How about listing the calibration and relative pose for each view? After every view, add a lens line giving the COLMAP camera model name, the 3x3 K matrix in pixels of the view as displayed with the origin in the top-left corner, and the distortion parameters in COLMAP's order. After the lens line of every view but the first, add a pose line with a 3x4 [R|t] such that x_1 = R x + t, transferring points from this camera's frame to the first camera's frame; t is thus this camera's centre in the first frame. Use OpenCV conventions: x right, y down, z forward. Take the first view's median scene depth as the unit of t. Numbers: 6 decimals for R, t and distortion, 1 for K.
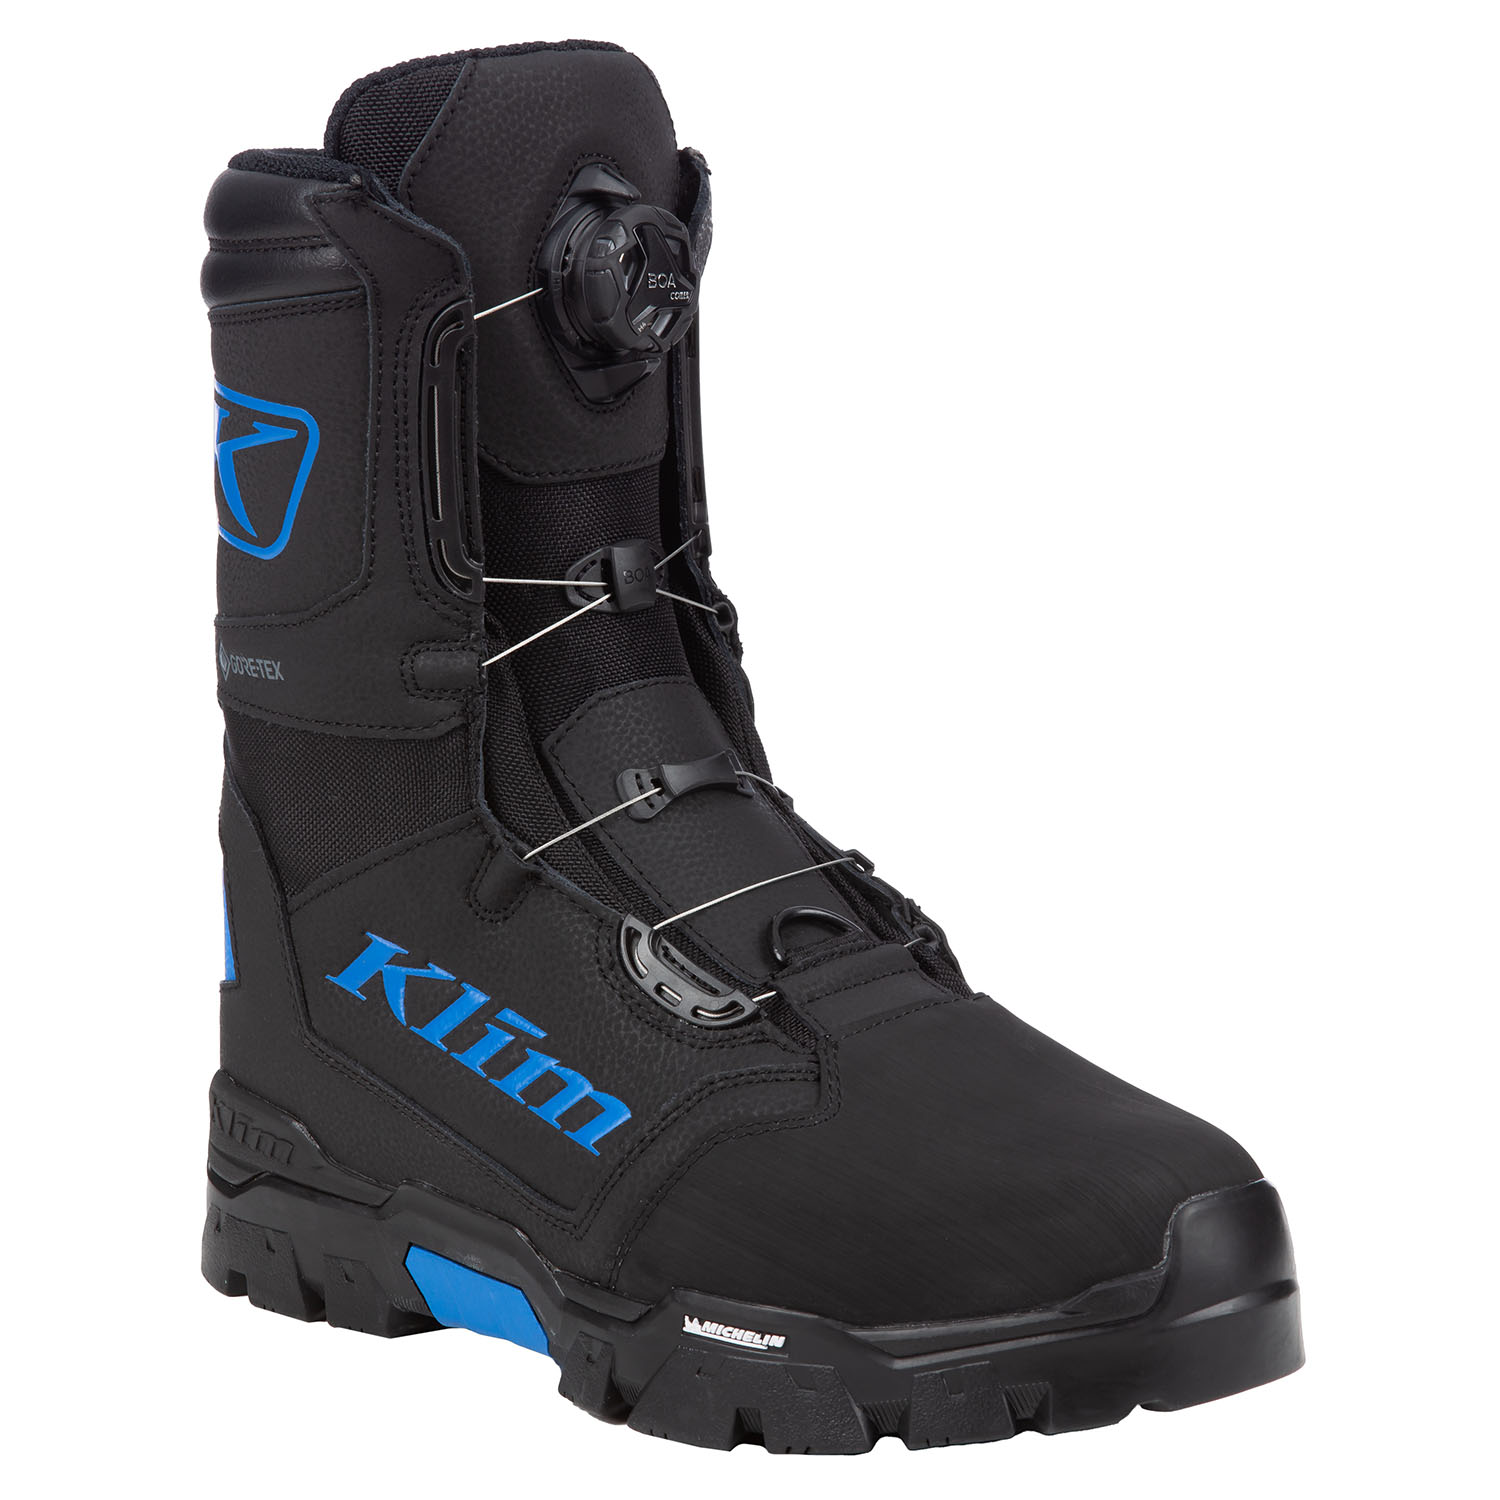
lens RADIAL K [[3806.9, 0, 737.7], [0, 3806.9, 761.3], [0, 0, 1]] dist [0.370166, 0.000000]
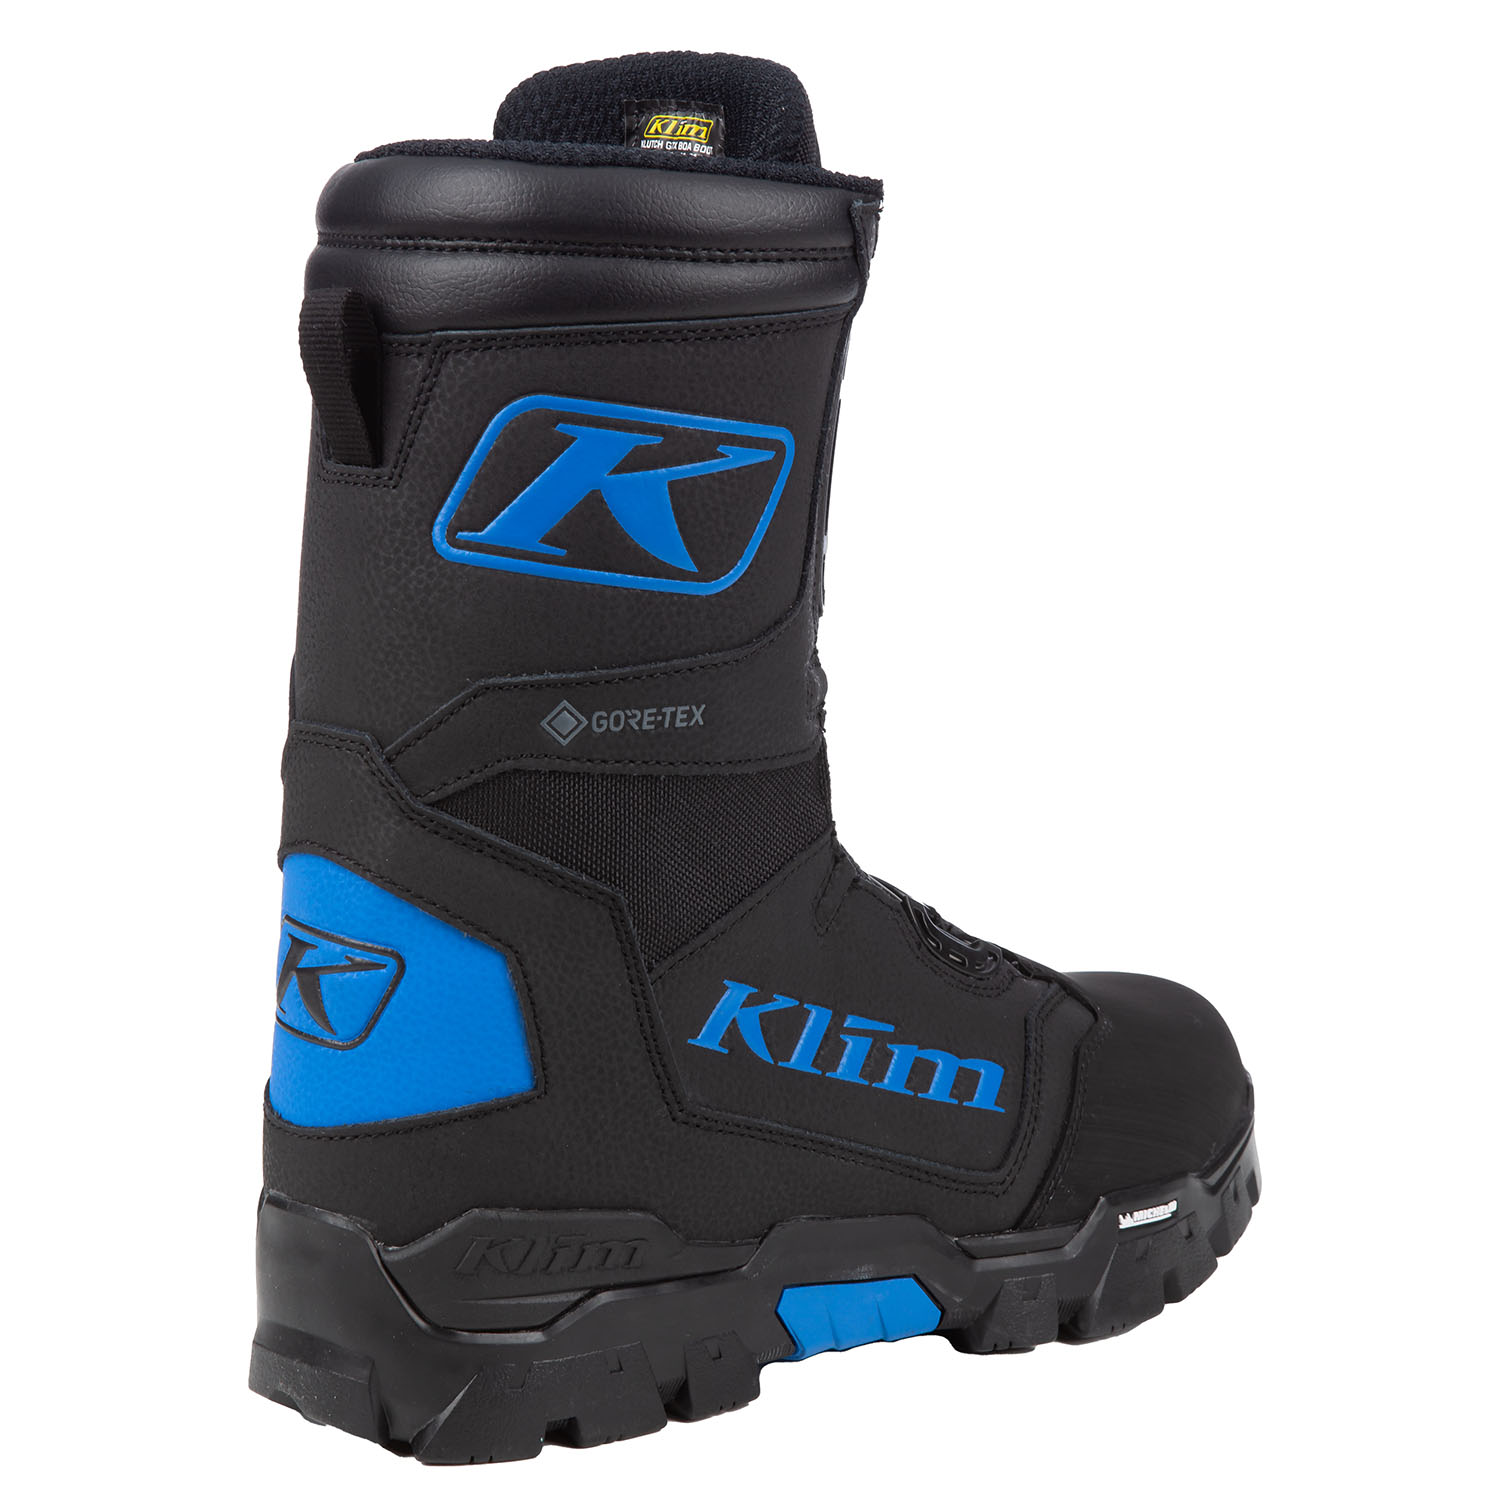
lens RADIAL K [[3806.9, 0, 738.2], [0, 3806.9, 761.4], [0, 0, 1]] dist [0.370166, 0.000000]
pose [[0.092974, -0.102128, 0.990417, -1.039678], [0.133676, 0.987000, 0.089227, -0.093839], [-0.986654, 0.124099, 0.105417, 0.904591]]
